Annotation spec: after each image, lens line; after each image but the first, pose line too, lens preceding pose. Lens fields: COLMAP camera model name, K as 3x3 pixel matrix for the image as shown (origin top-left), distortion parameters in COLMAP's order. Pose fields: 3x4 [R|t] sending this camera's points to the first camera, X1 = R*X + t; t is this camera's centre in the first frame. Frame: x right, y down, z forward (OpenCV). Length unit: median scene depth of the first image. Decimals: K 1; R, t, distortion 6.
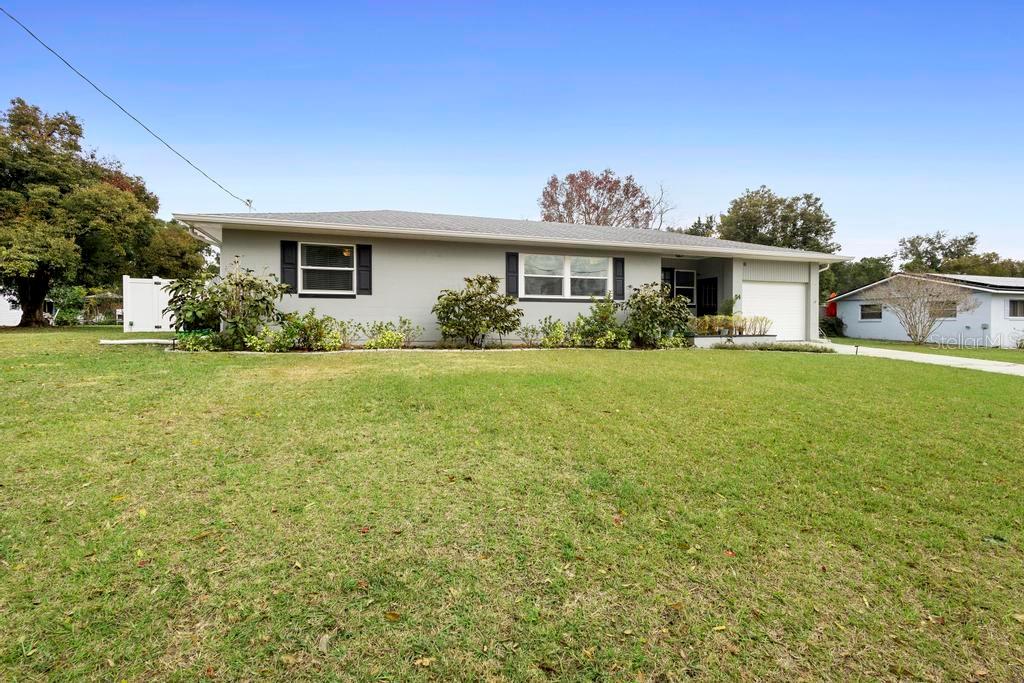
lens RADIAL K [[468.0, 0, 512.0], [0, 468.0, 341.5], [0, 0, 1]] dist [0.003718, 0.000817]
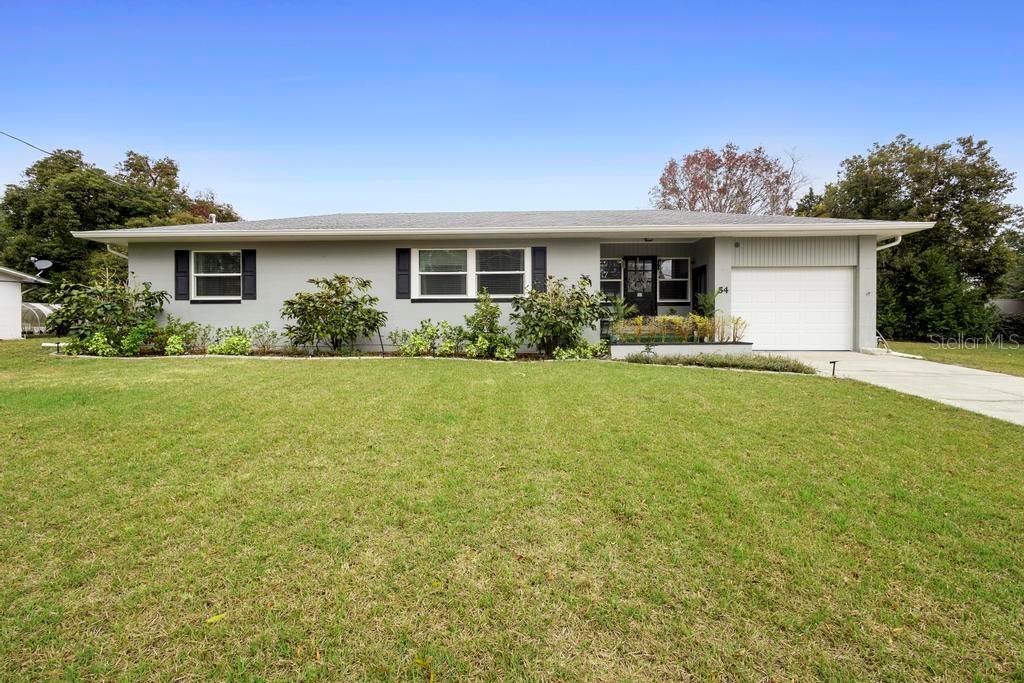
lens RADIAL K [[468.0, 0, 512.0], [0, 468.0, 341.5], [0, 0, 1]] dist [0.003718, 0.000817]
pose [[0.936914, 0.008010, -0.349469, 0.450497], [-0.008591, 0.999963, -0.000112, -0.012068], [0.349455, 0.003107, 0.936948, 0.206529]]
